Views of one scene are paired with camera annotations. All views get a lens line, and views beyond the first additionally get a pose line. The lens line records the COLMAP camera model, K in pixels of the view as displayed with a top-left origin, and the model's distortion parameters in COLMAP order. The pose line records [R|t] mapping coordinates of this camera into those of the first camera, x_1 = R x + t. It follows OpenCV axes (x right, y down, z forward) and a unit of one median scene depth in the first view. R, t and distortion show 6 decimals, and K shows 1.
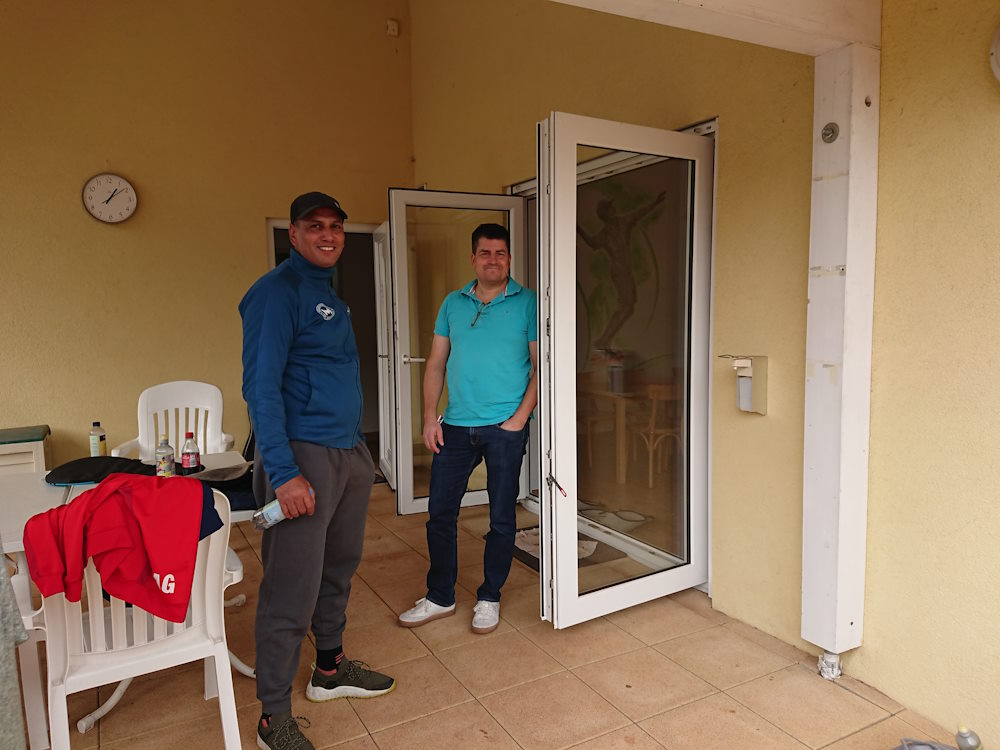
lens RADIAL K [[737.6, 0, 552.1], [0, 737.6, 375.9], [0, 0, 1]] dist [0.058048, -0.201946]
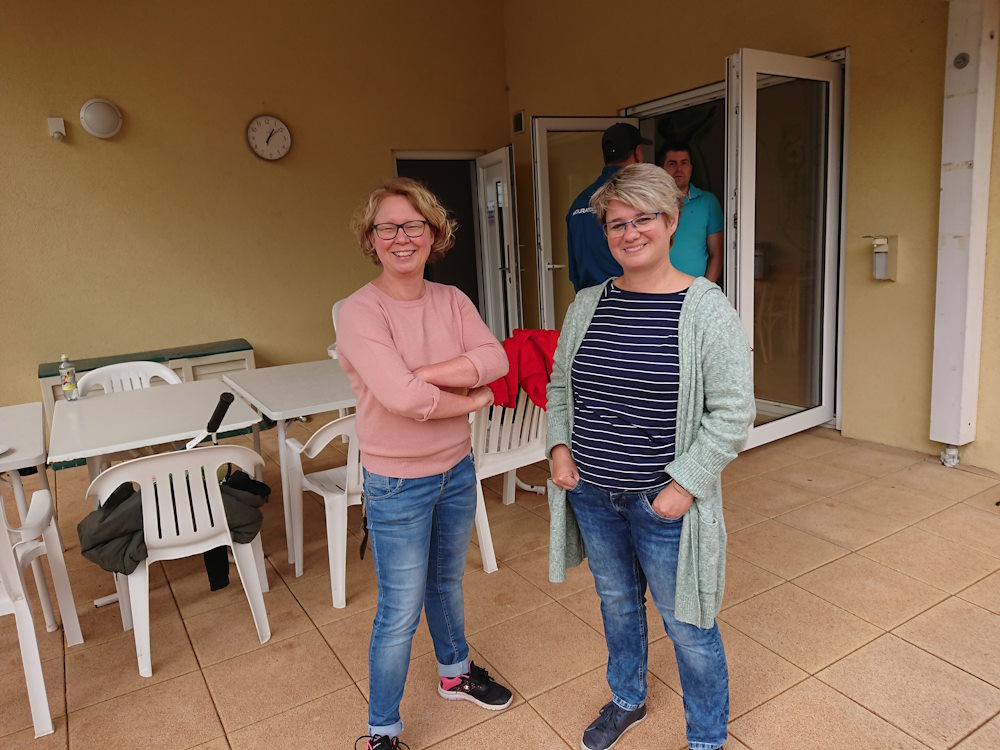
lens RADIAL K [[776.6, 0, 499.0], [0, 776.6, 415.9], [0, 0, 1]] dist [-0.046293, 0.000099]
pose [[0.997971, -0.061902, 0.014923, -0.454413], [0.059362, 0.989244, 0.133691, 0.066550], [-0.023038, -0.132534, 0.990911, -0.369602]]
